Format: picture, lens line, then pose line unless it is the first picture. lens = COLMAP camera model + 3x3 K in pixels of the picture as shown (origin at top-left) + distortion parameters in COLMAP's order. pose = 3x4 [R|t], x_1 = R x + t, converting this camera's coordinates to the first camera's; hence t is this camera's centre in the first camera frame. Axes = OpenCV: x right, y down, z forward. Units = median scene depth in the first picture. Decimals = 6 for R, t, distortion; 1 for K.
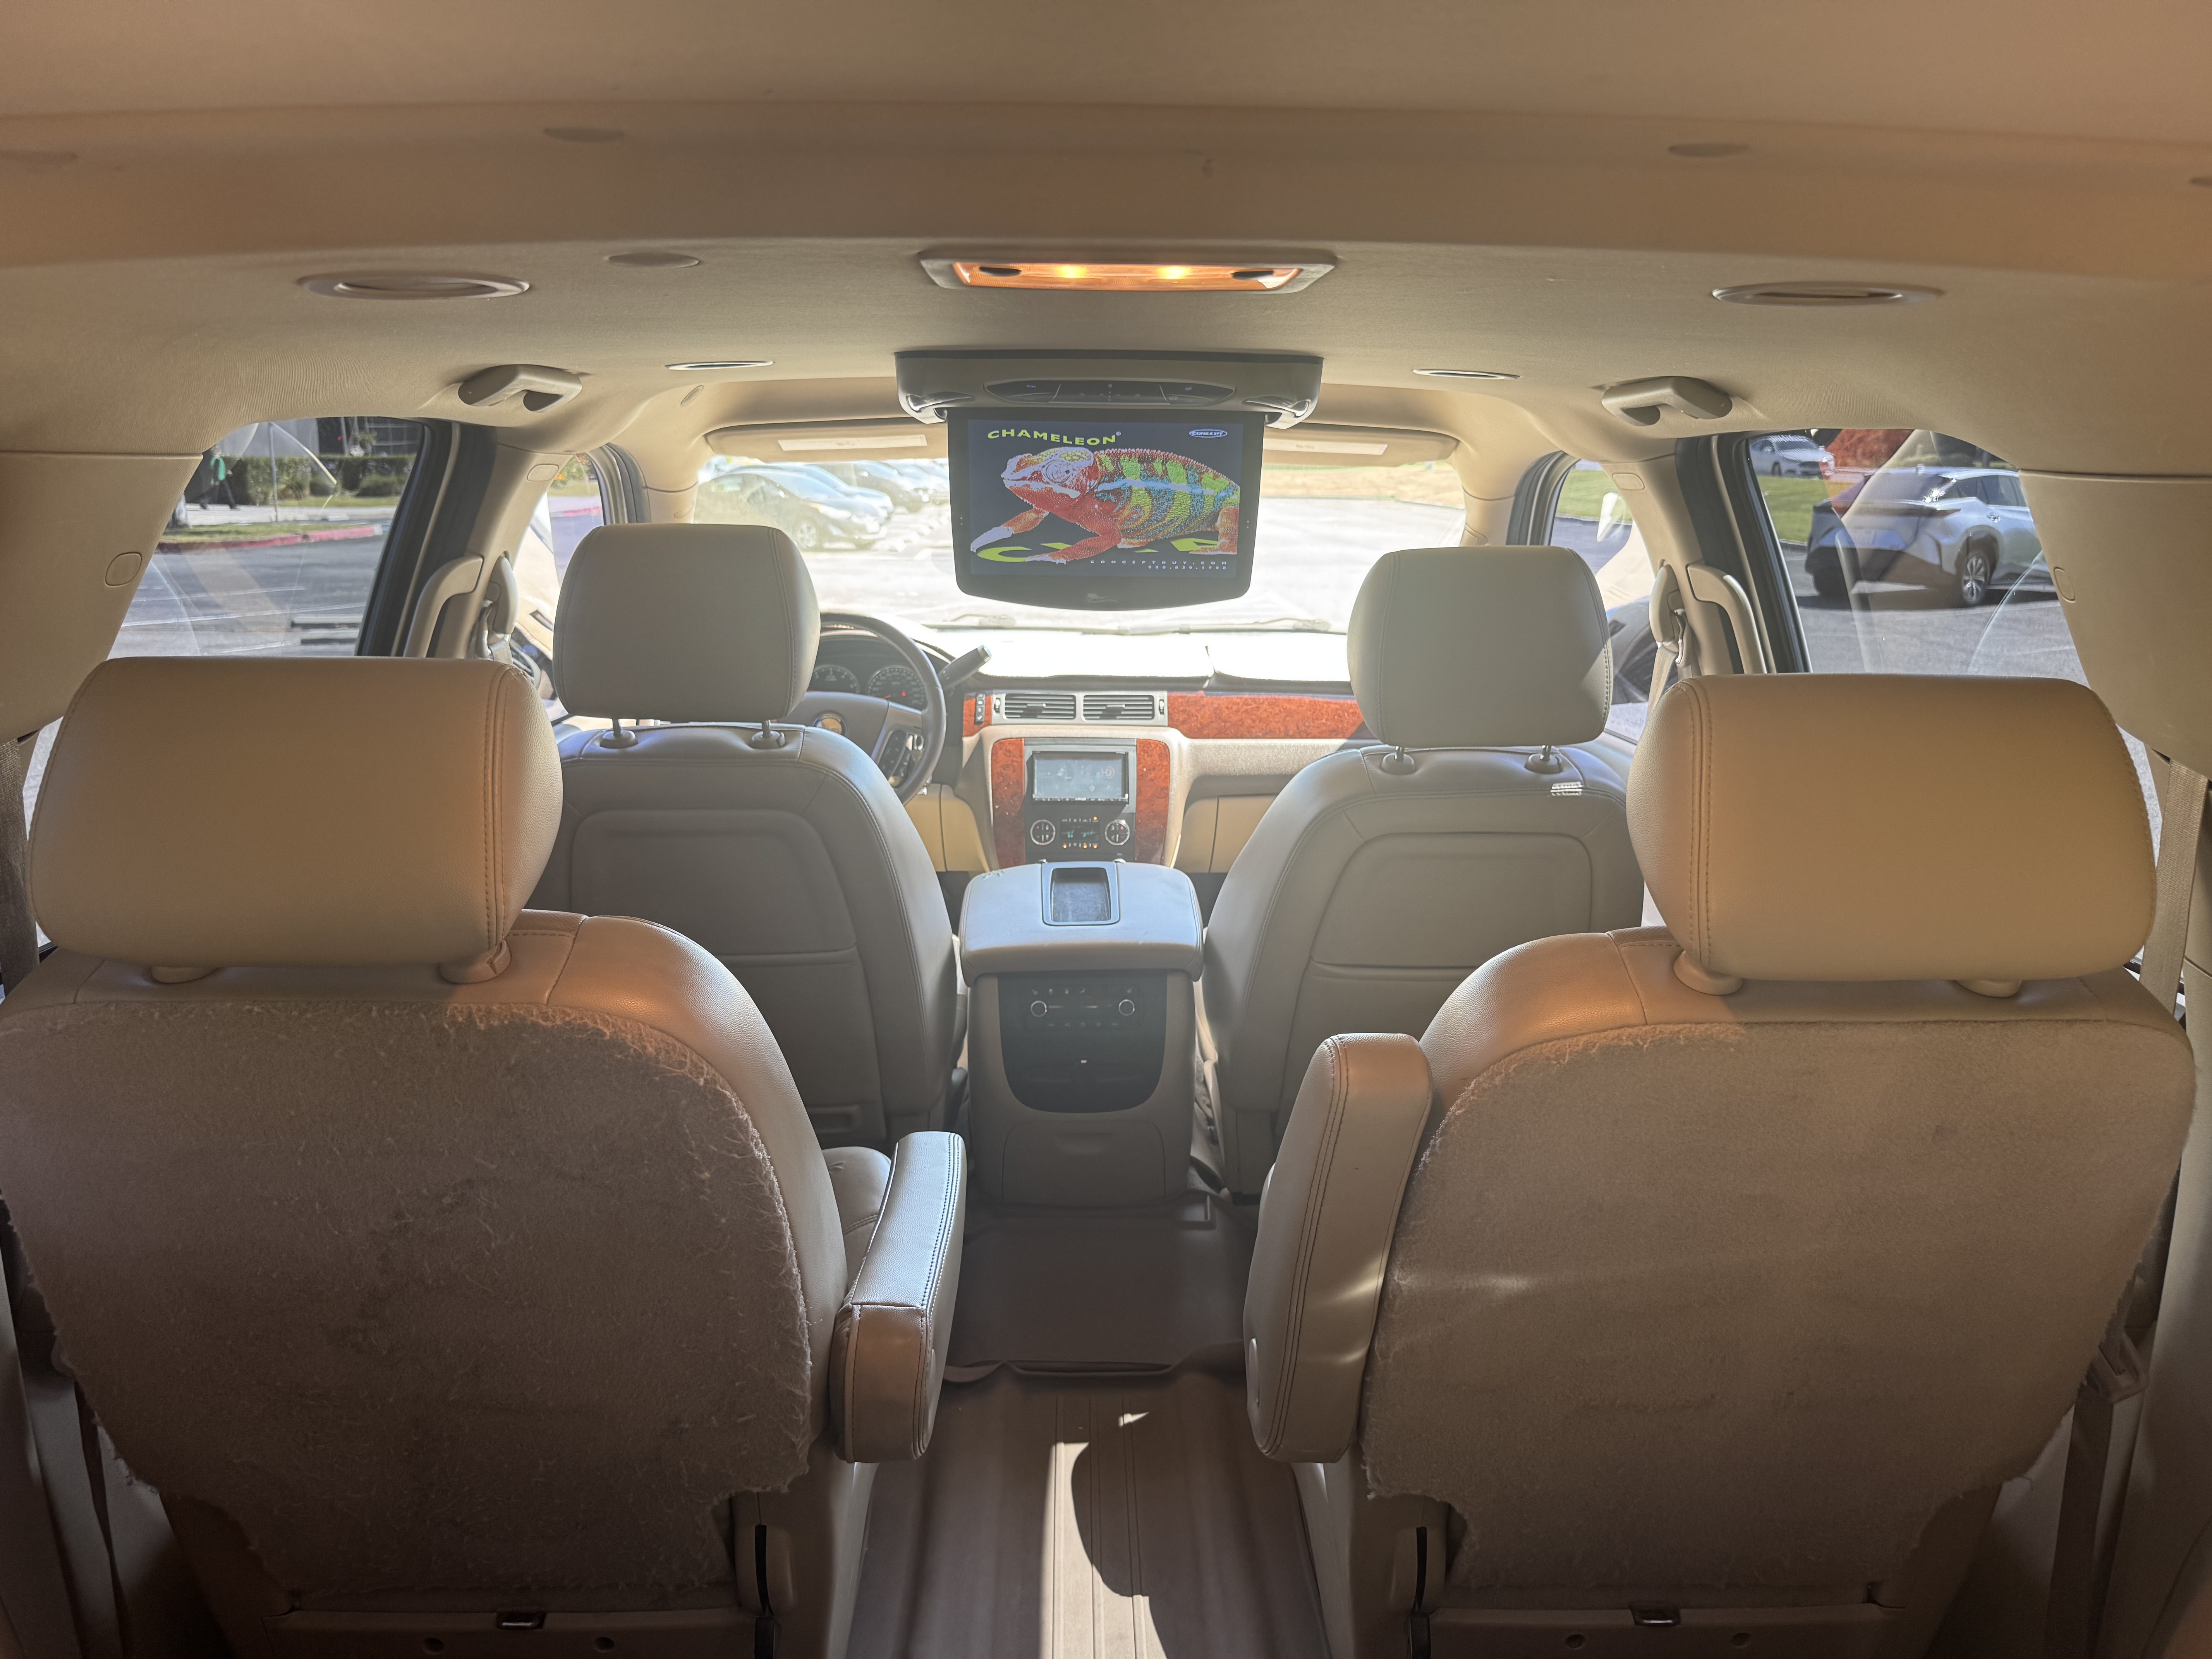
lens RADIAL K [[1552.7, 0, 1106.0], [0, 1552.7, 829.5], [0, 0, 1]] dist [0.016912, -0.035631]
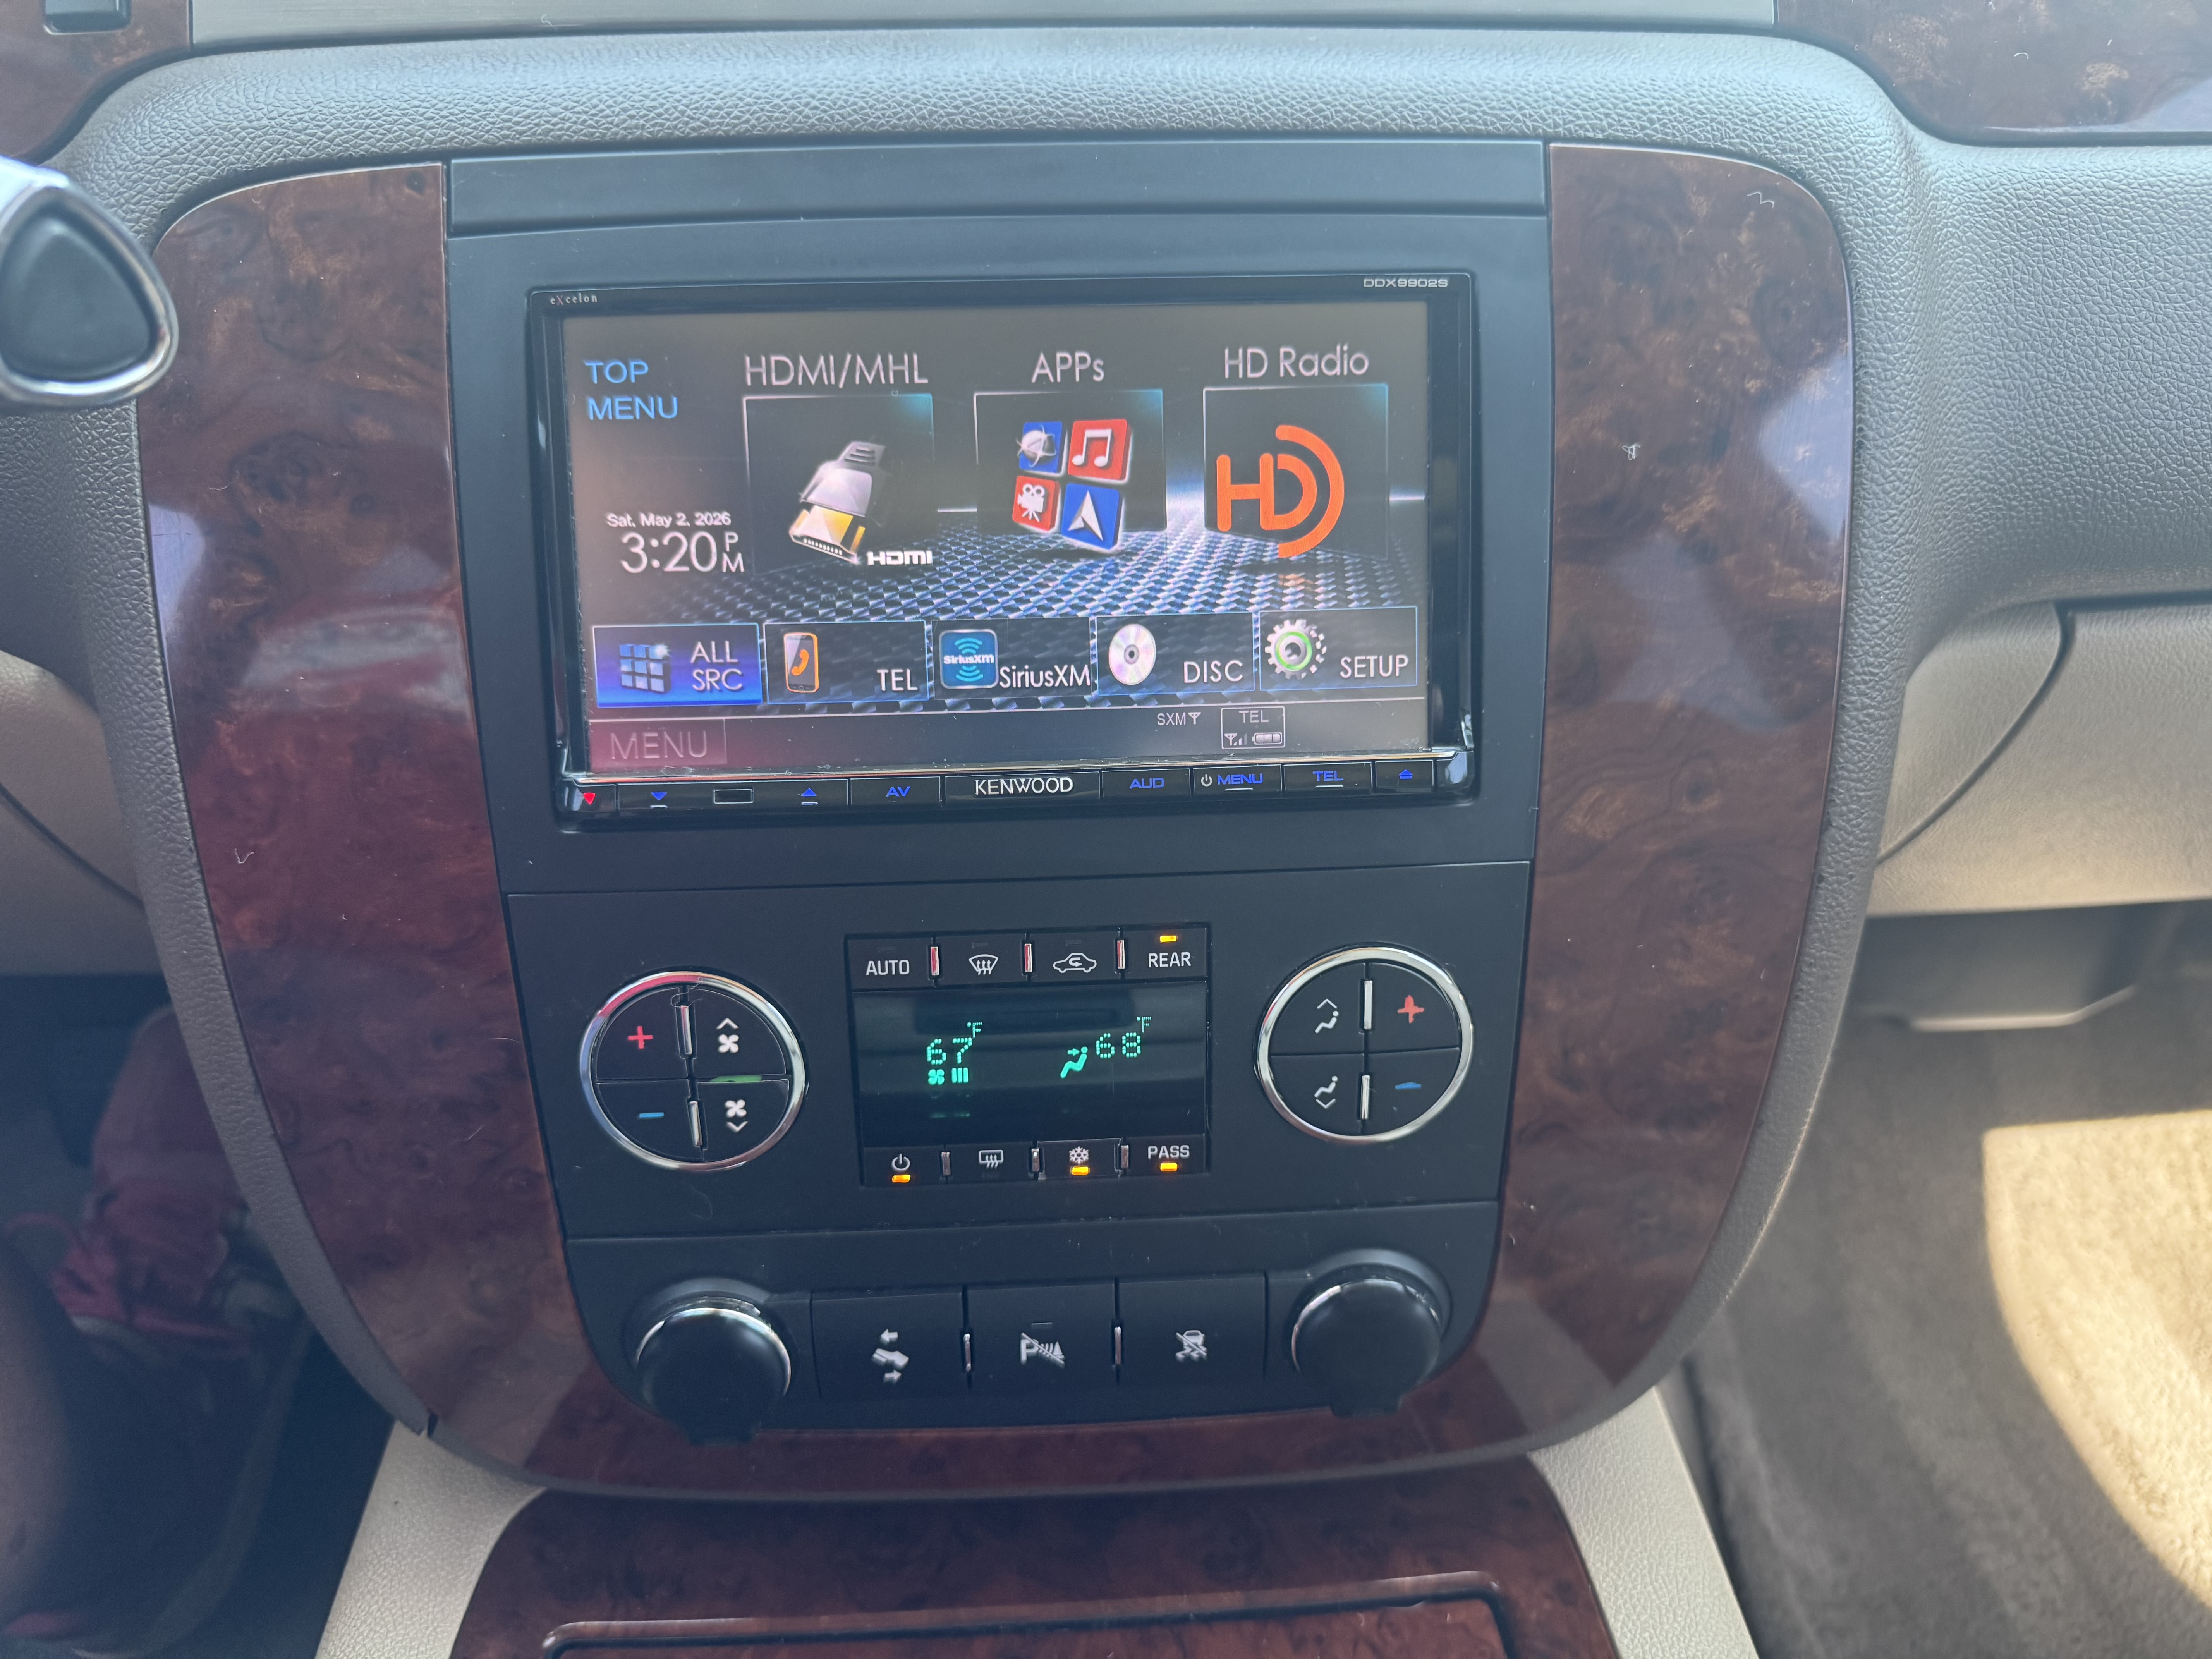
lens RADIAL K [[1552.7, 0, 1106.0], [0, 1552.7, 829.5], [0, 0, 1]] dist [0.016912, -0.035631]
pose [[0.999669, -0.025223, 0.005113, -0.011683], [0.022580, 0.954920, 0.296003, -0.046813], [-0.012349, -0.295789, 0.955173, 0.898524]]
